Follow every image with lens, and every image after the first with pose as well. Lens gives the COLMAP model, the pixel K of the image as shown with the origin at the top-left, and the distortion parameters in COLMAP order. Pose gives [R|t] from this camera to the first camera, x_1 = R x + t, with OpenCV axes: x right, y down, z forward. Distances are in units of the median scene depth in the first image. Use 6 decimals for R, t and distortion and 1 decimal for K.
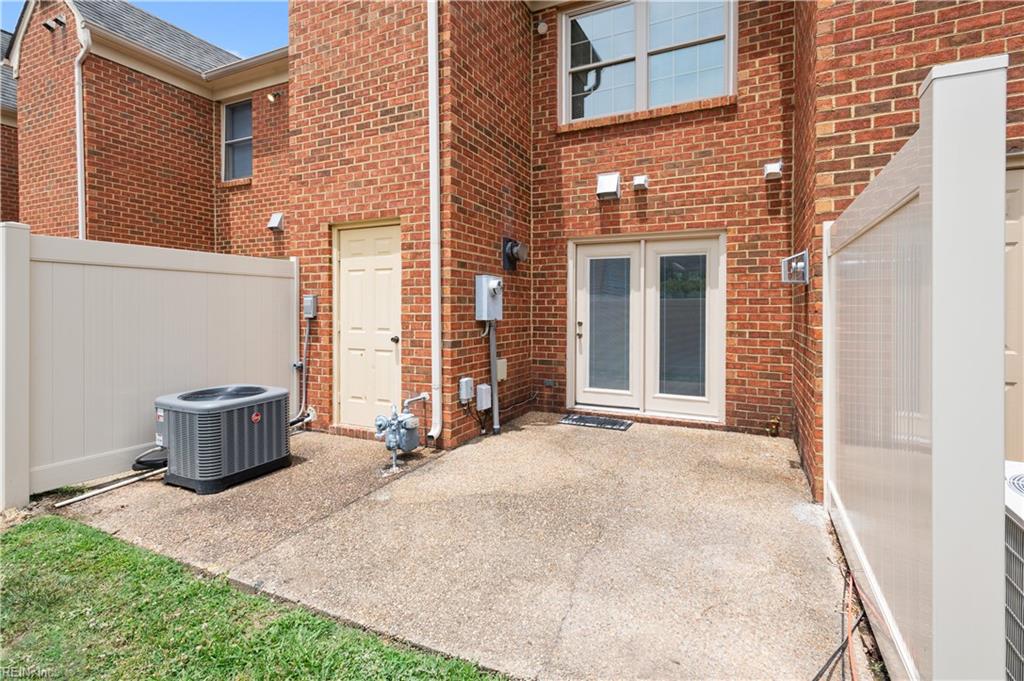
lens RADIAL K [[478.8, 0, 510.0], [0, 478.8, 318.0], [0, 0, 1]] dist [0.020124, -0.007075]
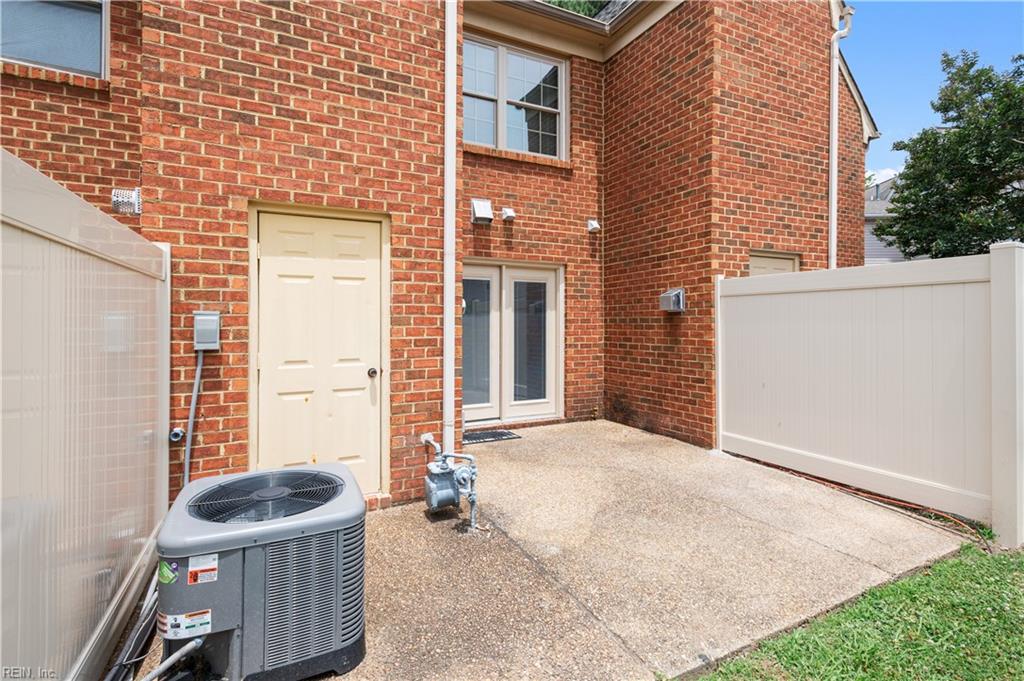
lens RADIAL K [[478.8, 0, 507.9], [0, 478.8, 323.6], [0, 0, 1]] dist [0.020124, -0.007075]
pose [[0.617849, -0.006430, 0.786270, -0.695916], [0.019172, 0.999792, -0.006888, -0.022974], [-0.786063, 0.019330, 0.617844, 0.360671]]
